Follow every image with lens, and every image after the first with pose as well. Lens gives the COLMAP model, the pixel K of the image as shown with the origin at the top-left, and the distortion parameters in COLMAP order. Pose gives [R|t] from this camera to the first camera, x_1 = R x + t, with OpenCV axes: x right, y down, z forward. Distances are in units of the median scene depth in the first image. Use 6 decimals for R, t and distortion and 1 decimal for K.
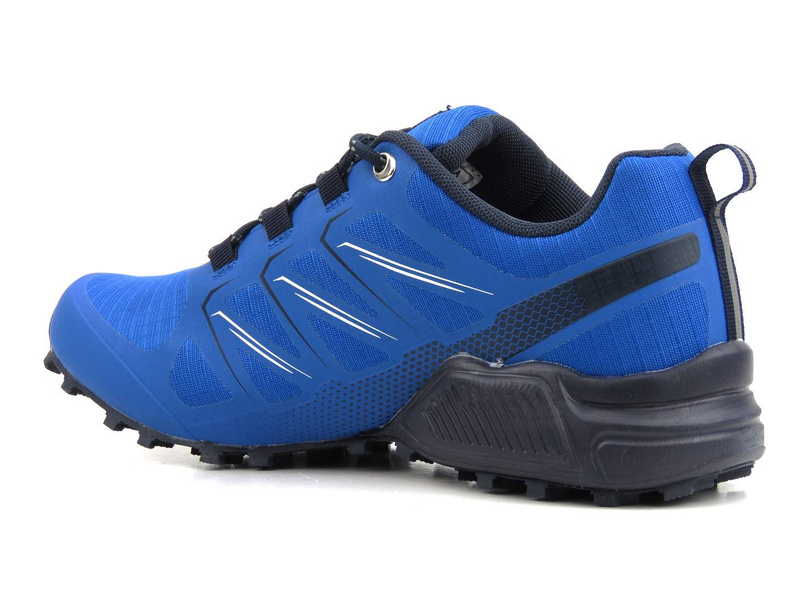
lens RADIAL K [[2165.2, 0, 400.0], [0, 2165.2, 300.0], [0, 0, 1]] dist [-0.060114, -0.246658]
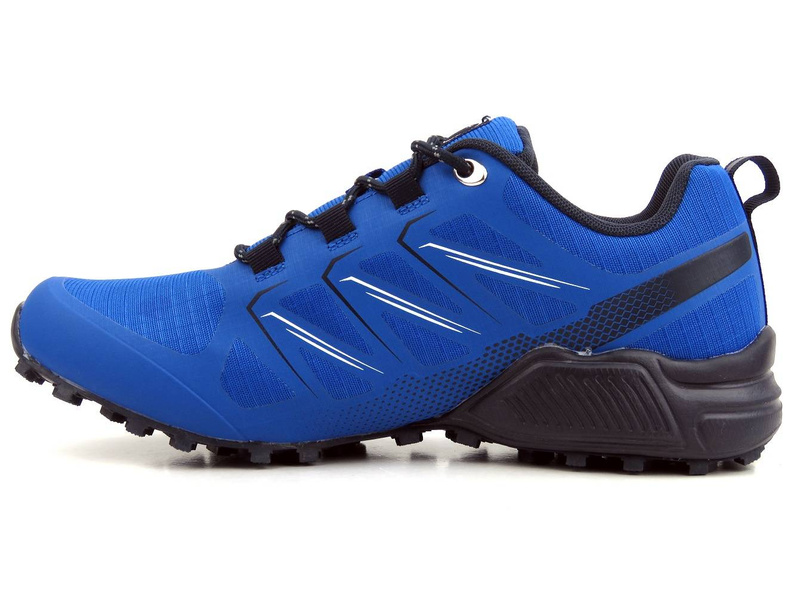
lens RADIAL K [[1657.4, 0, 400.0], [0, 1657.4, 300.0], [0, 0, 1]] dist [0.056456, 0.223578]
pose [[0.858514, -0.023068, 0.512271, -0.460142], [0.022421, 0.999721, 0.007445, -0.005416], [-0.512300, 0.005094, 0.858791, 0.319554]]
